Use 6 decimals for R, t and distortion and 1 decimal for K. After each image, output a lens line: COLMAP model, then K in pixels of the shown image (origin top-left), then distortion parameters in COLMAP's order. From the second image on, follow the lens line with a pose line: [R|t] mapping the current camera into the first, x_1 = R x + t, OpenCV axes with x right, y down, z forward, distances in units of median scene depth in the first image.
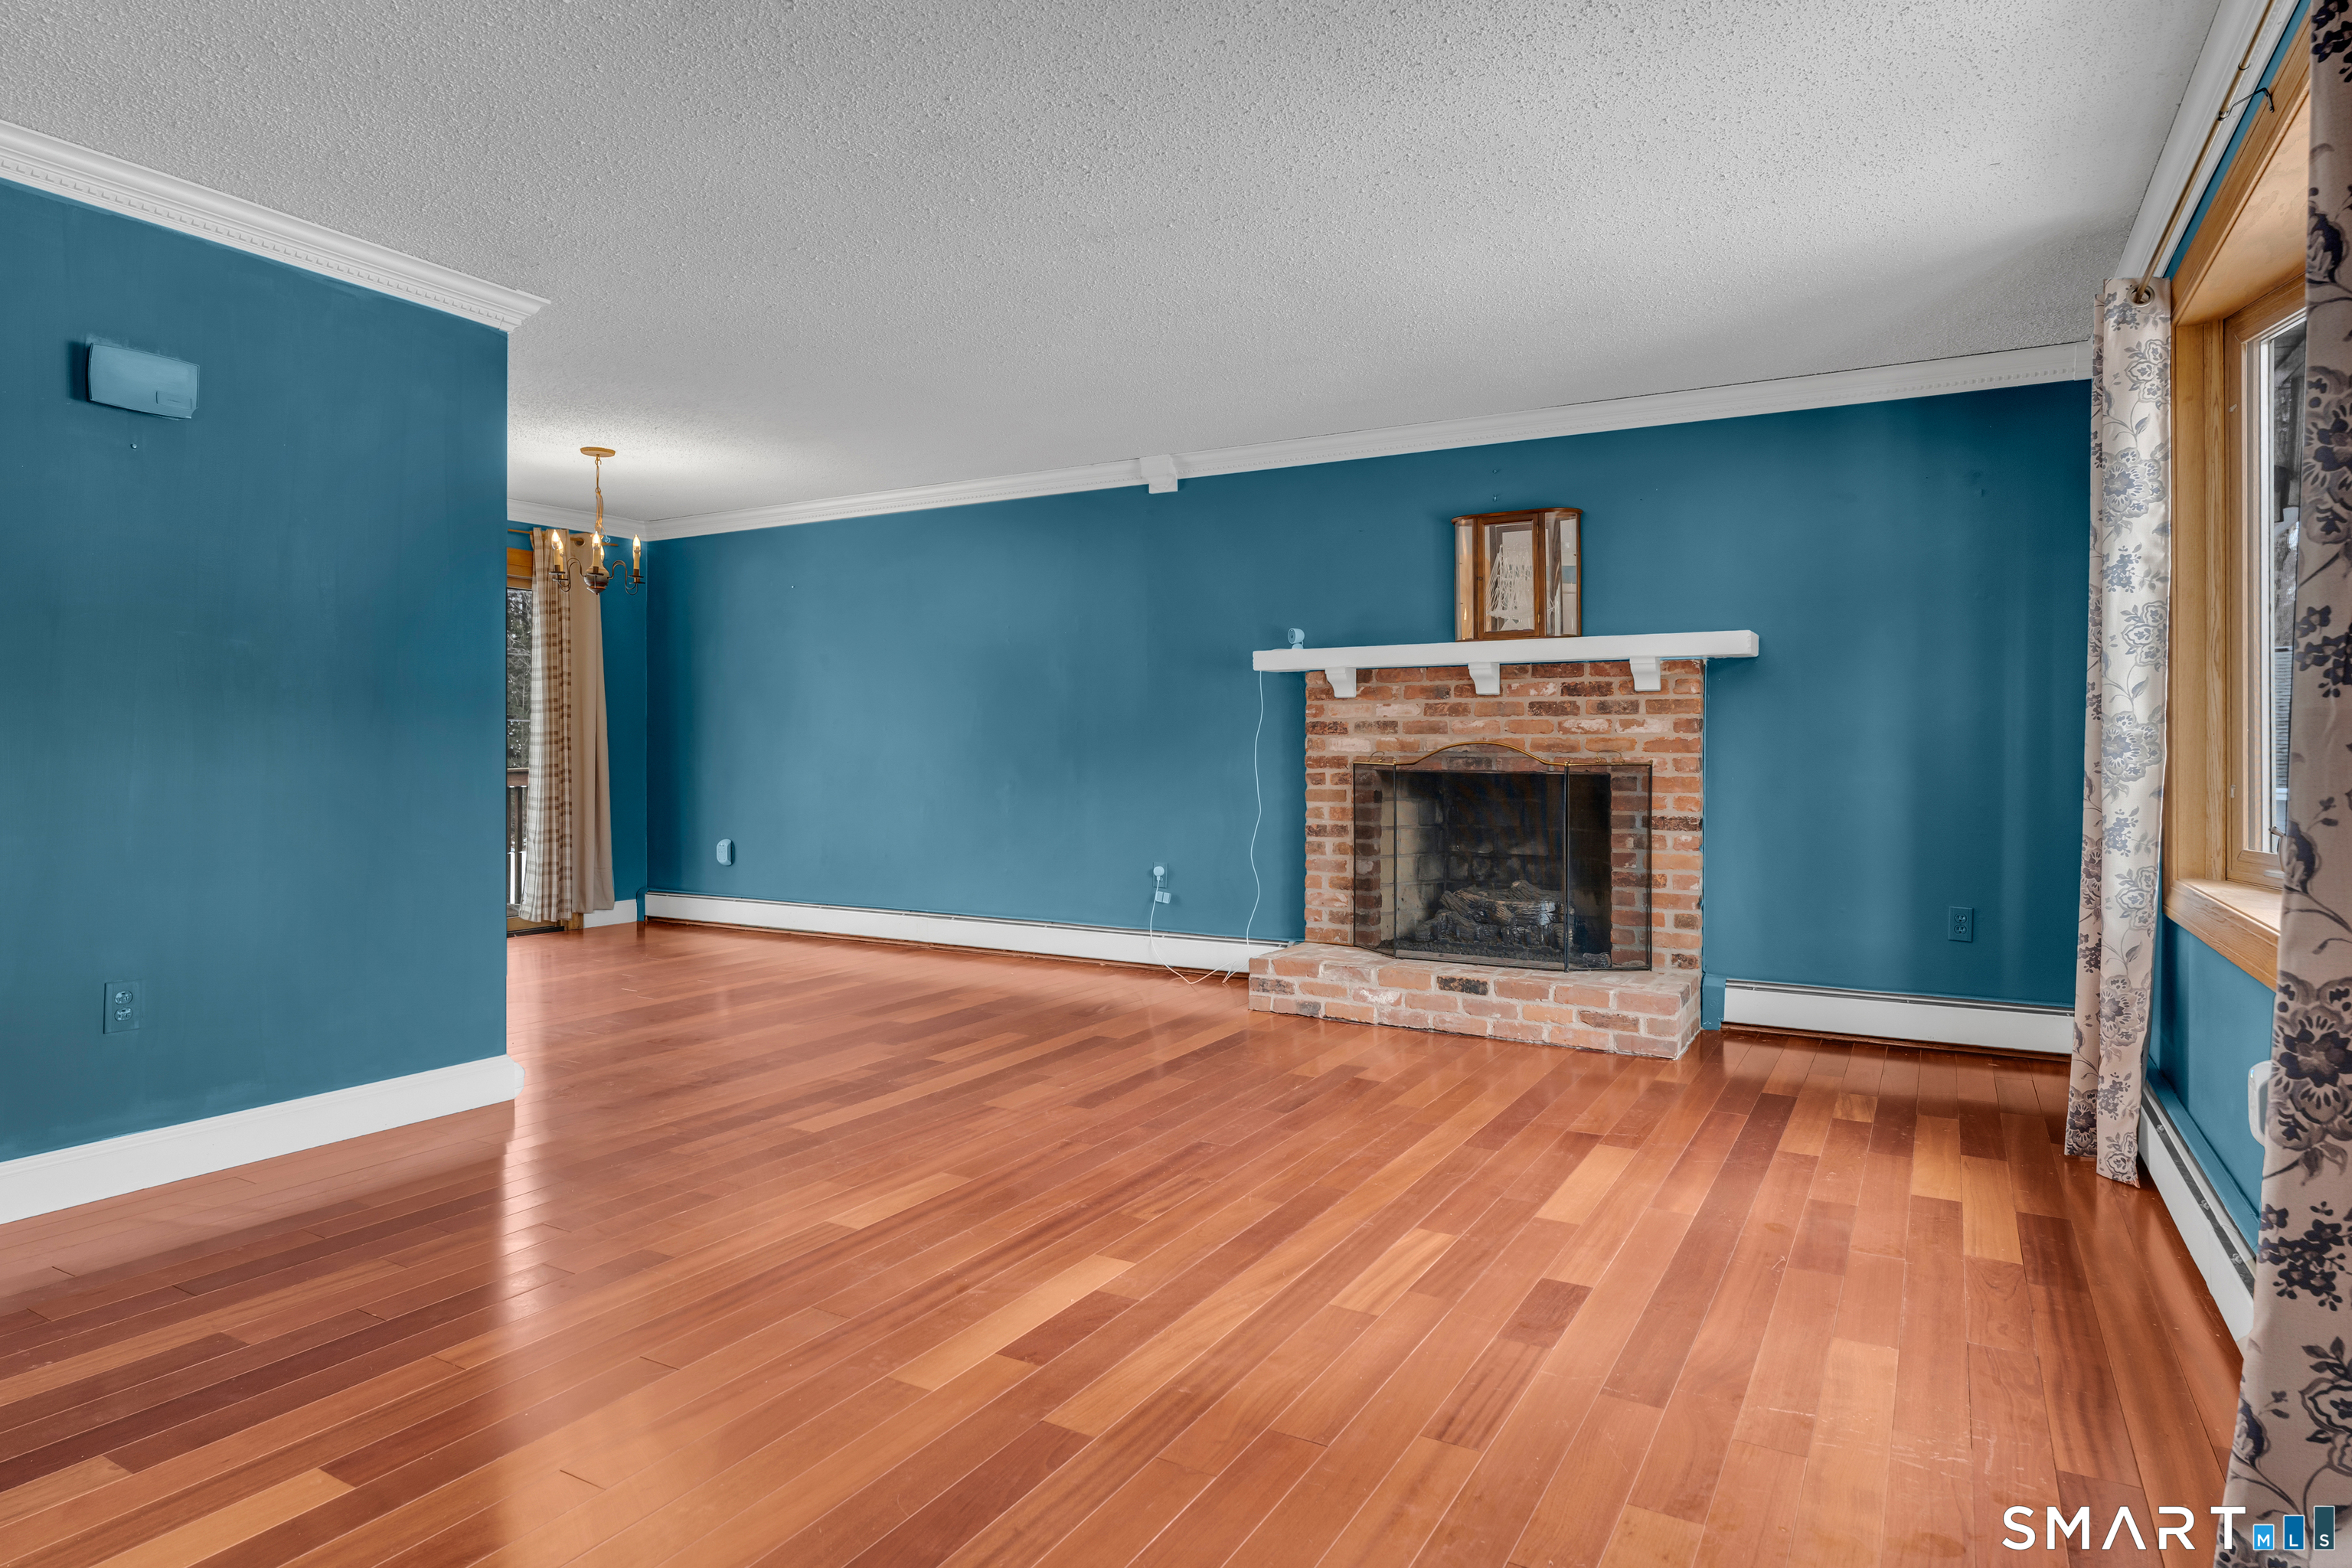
lens RADIAL K [[1314.7, 0, 1177.5], [0, 1314.7, 747.4], [0, 0, 1]] dist [-0.000980, -0.000349]
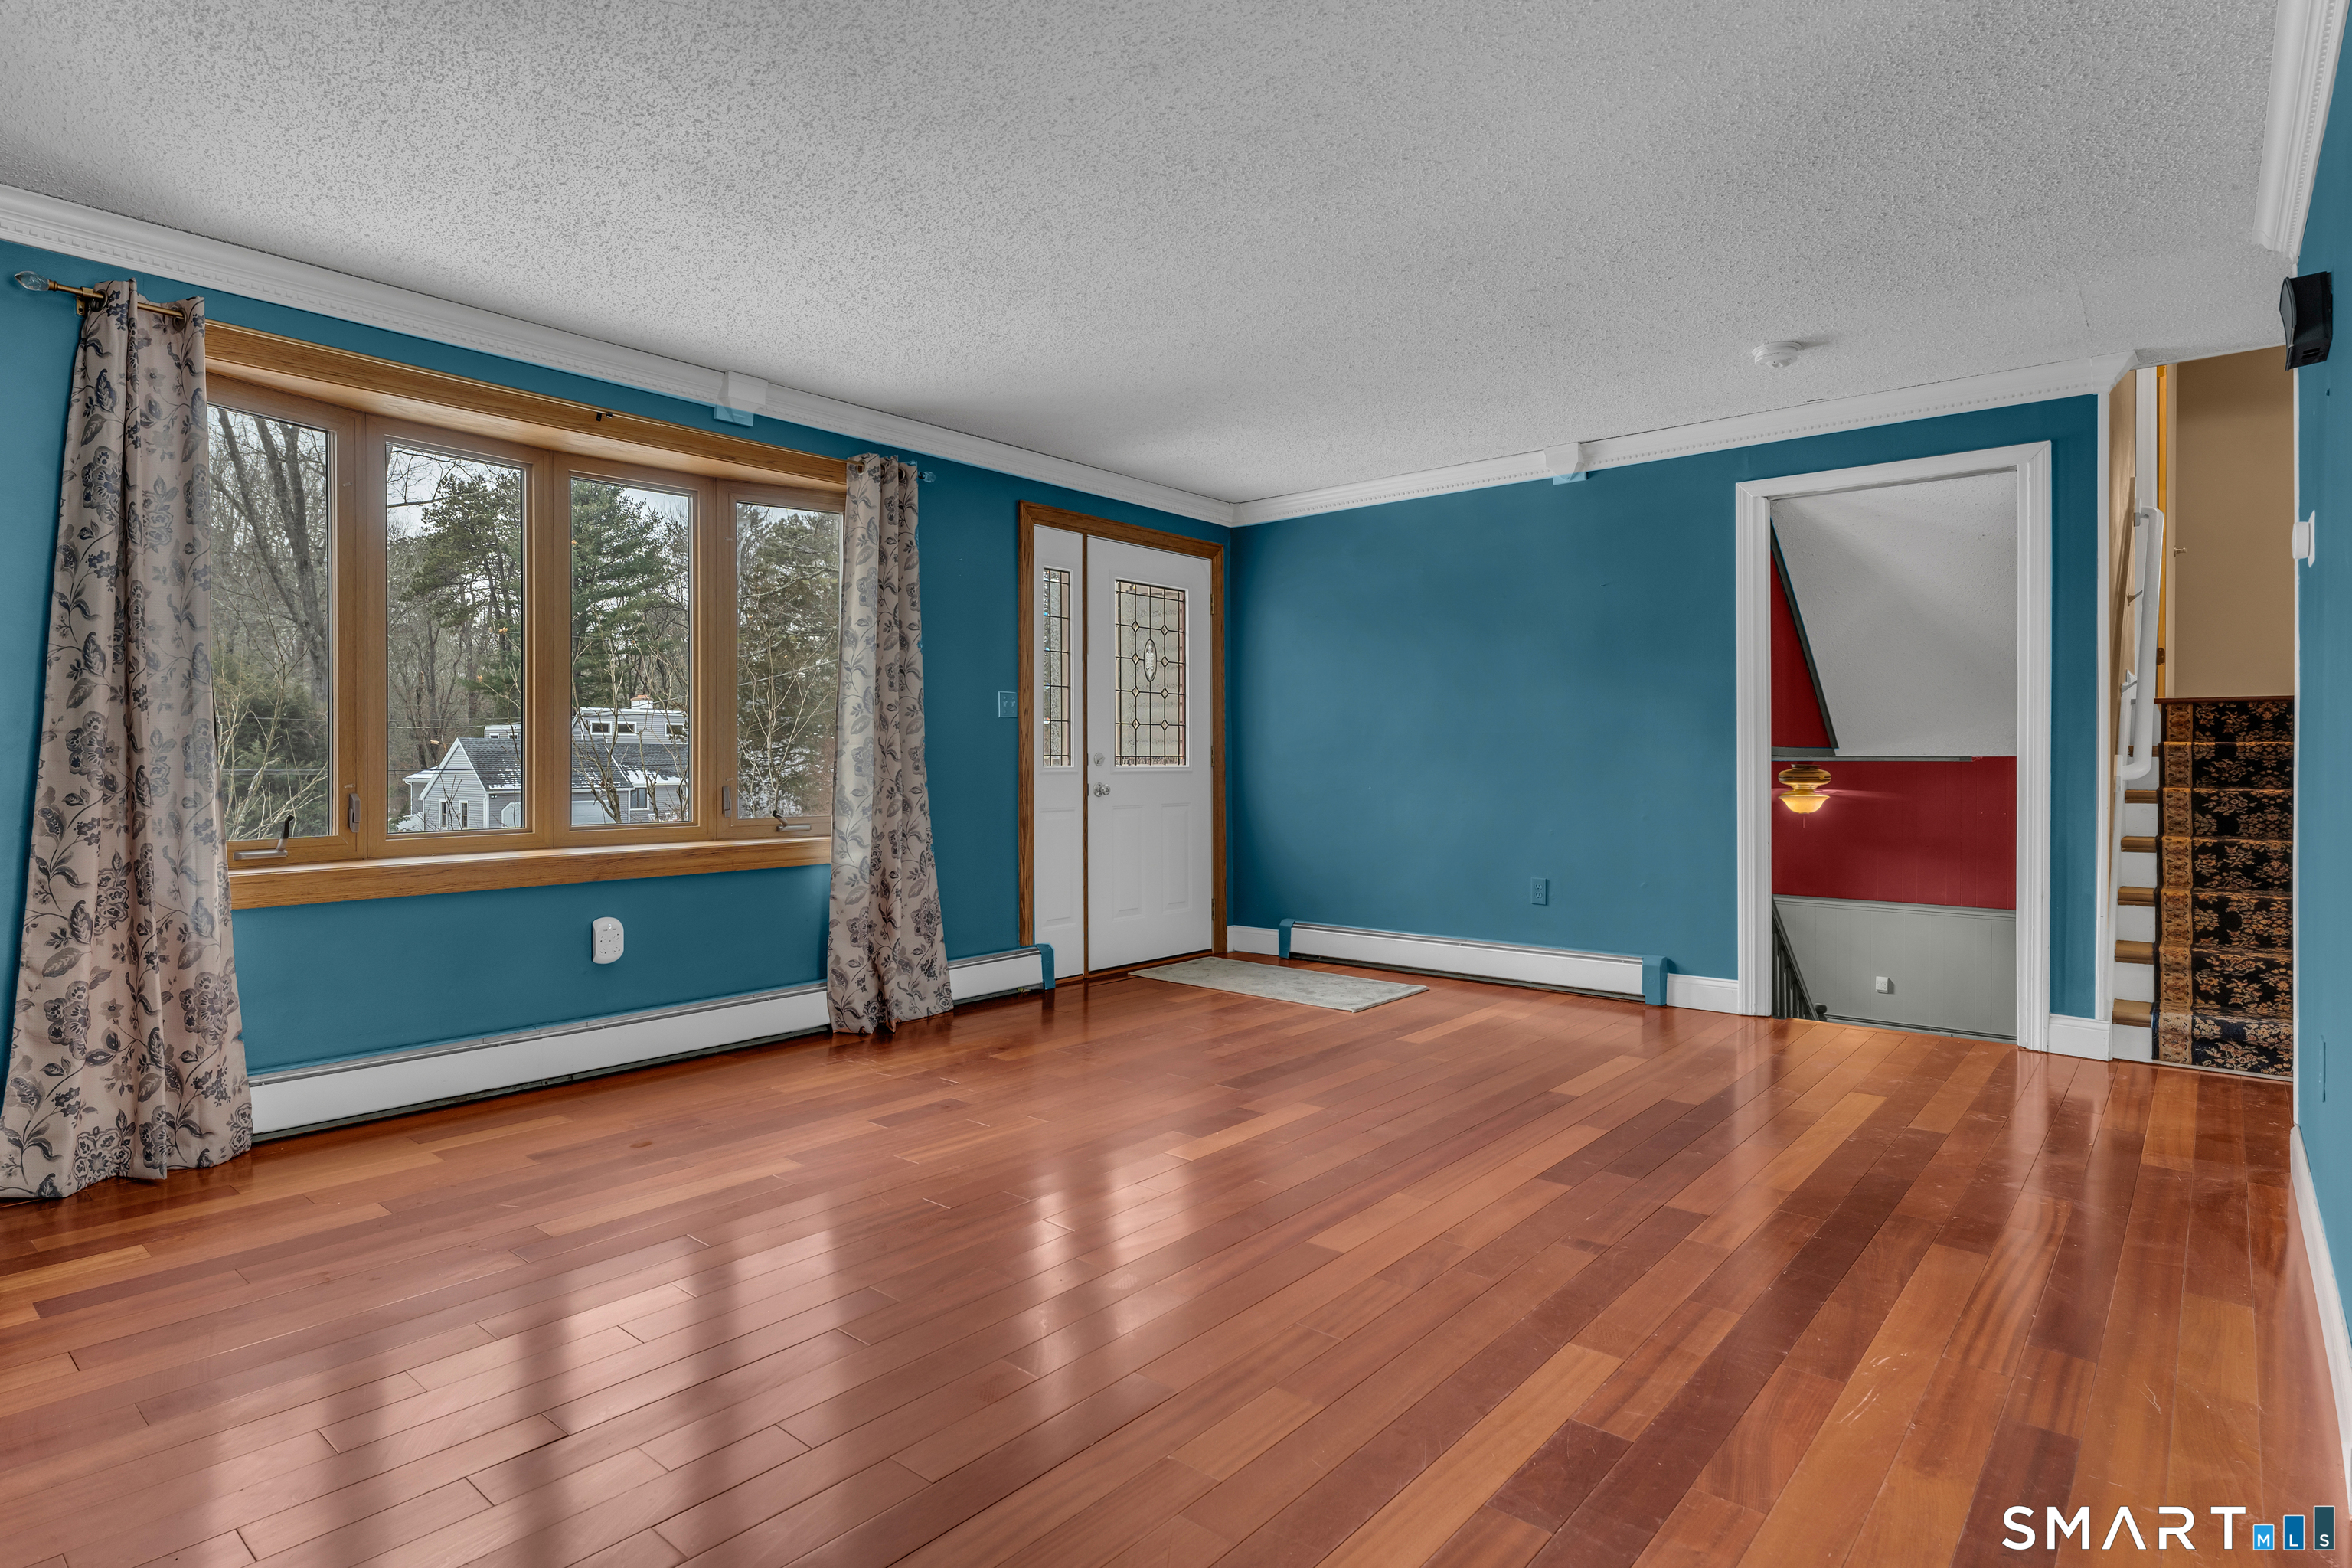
lens RADIAL K [[1227.7, 0, 1173.8], [0, 1227.7, 766.9], [0, 0, 1]] dist [-0.002254, -0.000159]
pose [[-0.984137, -0.004383, 0.177356, -0.133438], [-0.003392, 0.999977, 0.005894, 0.001867], [-0.177377, 0.005199, -0.984129, 1.147386]]
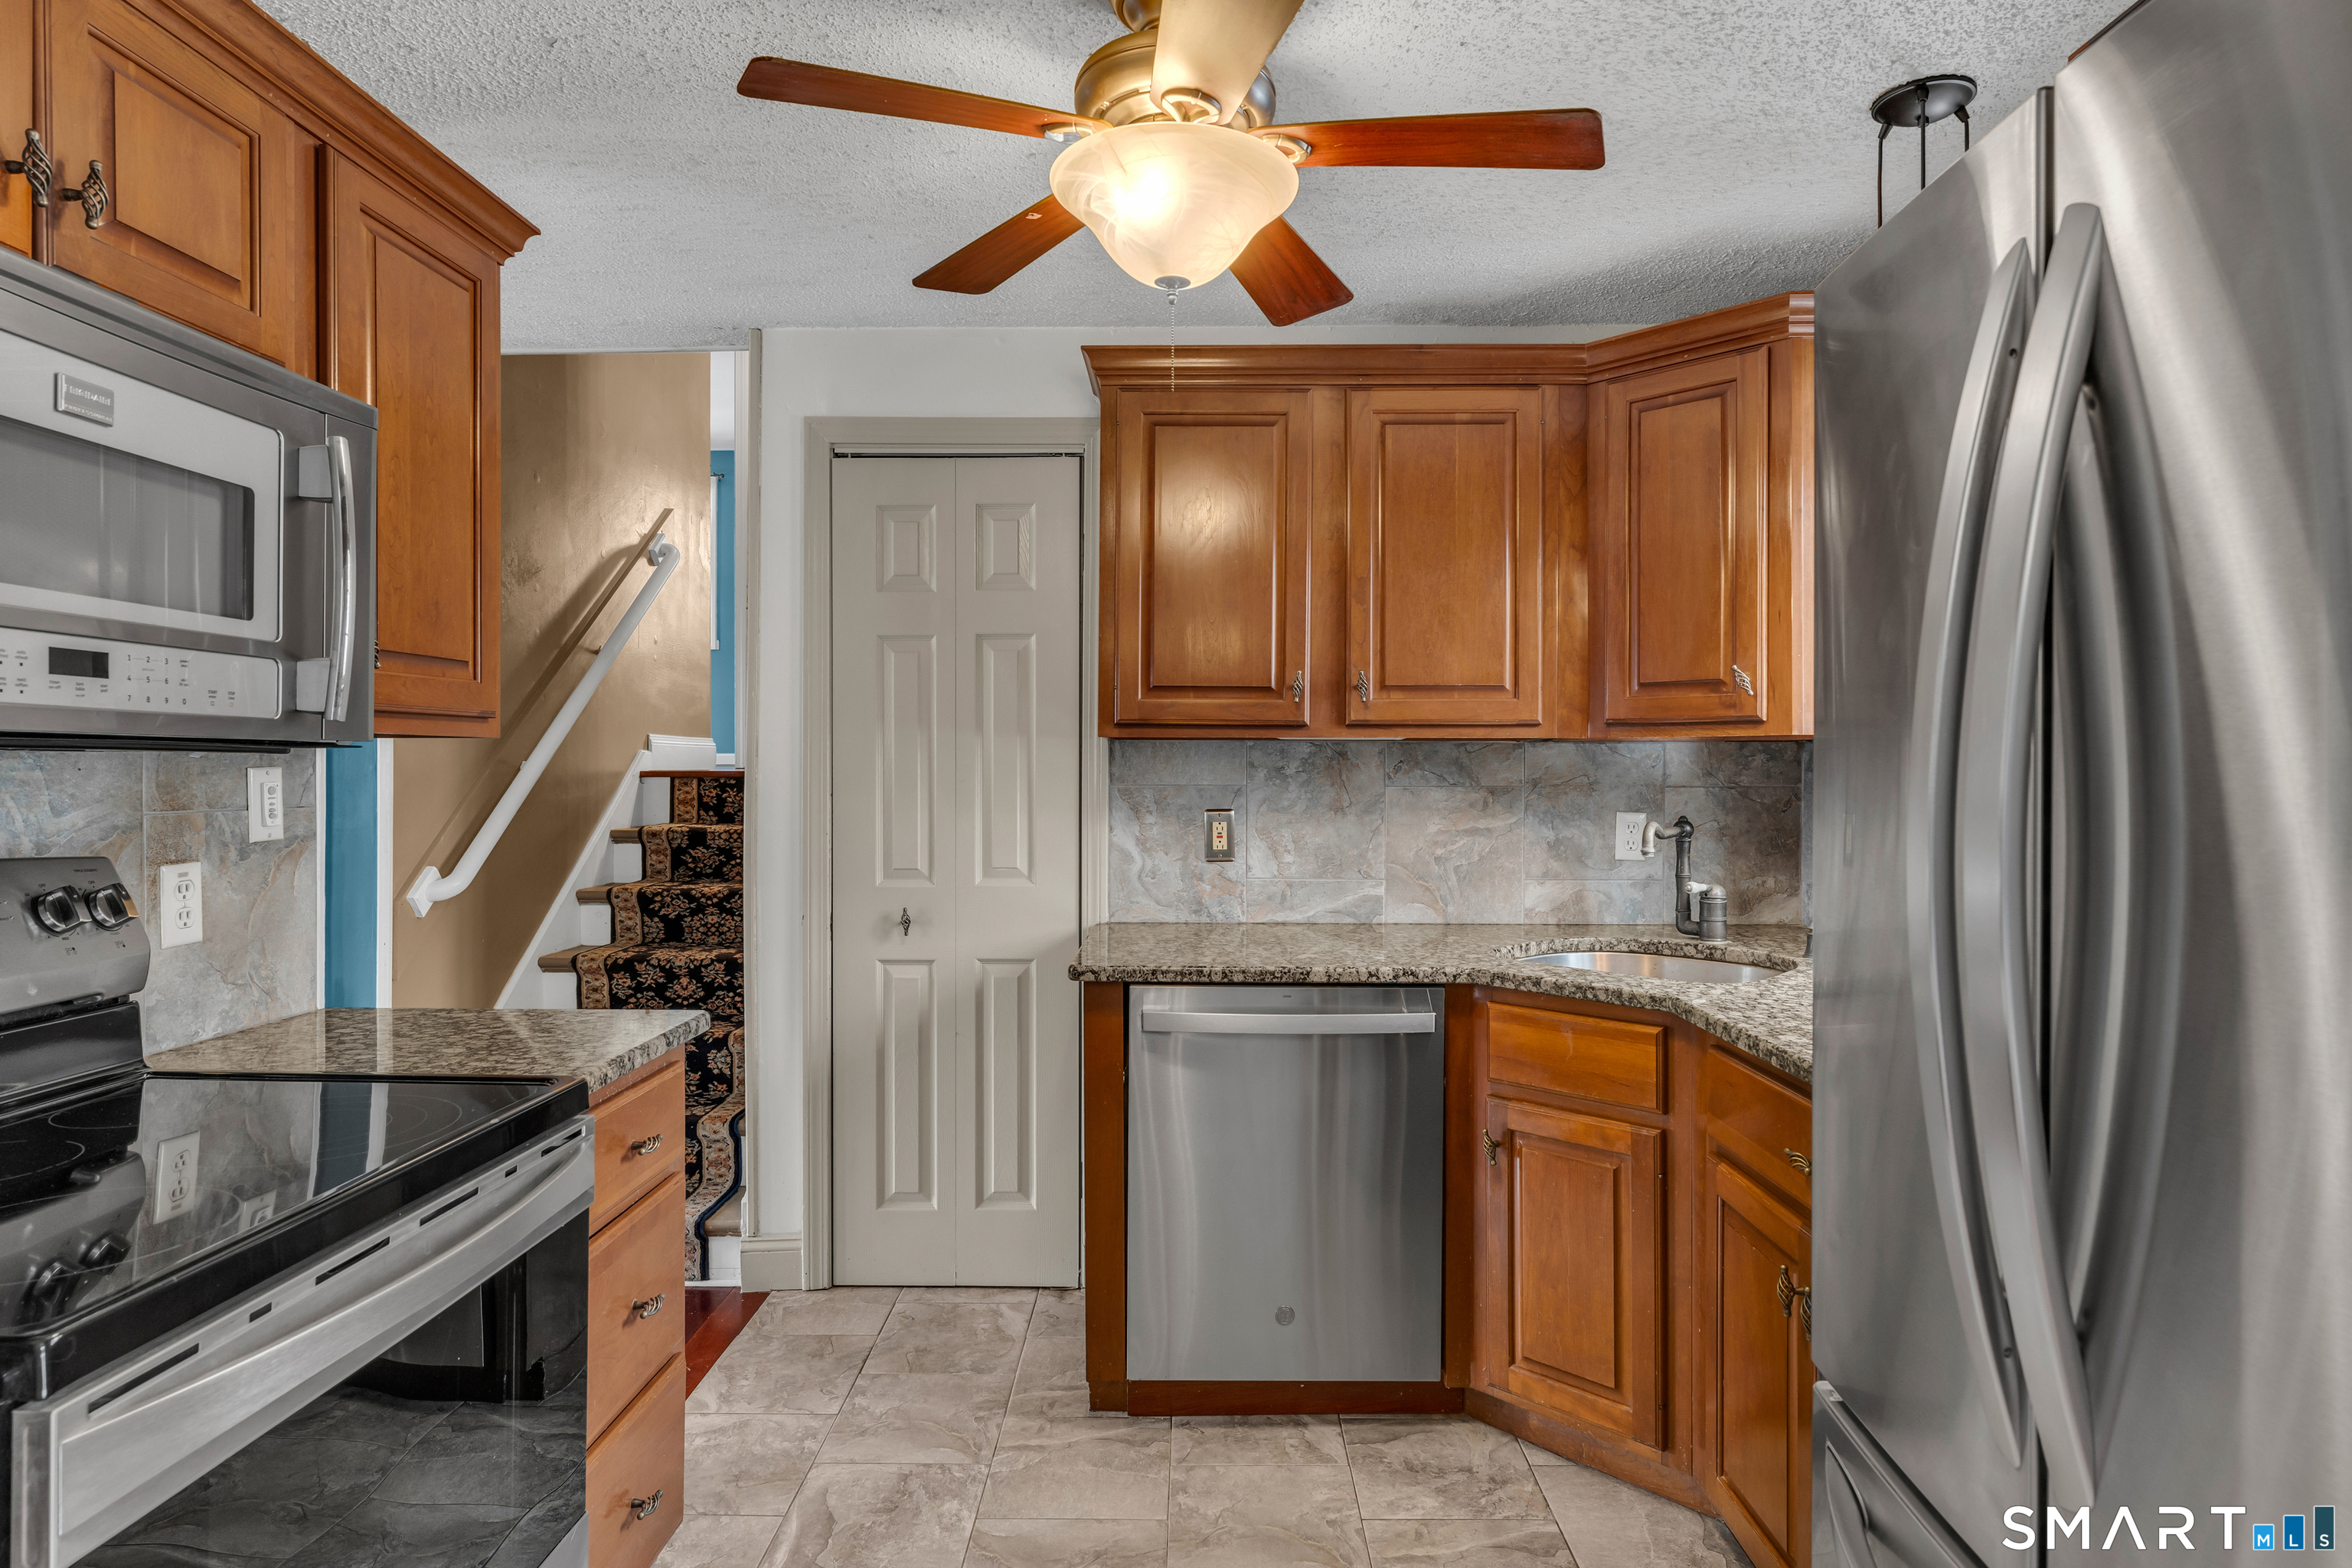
lens RADIAL K [[1285.4, 0, 1178.4], [0, 1285.4, 767.1], [0, 0, 1]] dist [0.000012, -0.001075]
pose [[-0.876848, -0.003730, -0.480754, -0.637808], [-0.003189, 0.999993, -0.001942, -0.053893], [0.480758, -0.000170, -0.876853, 0.968710]]
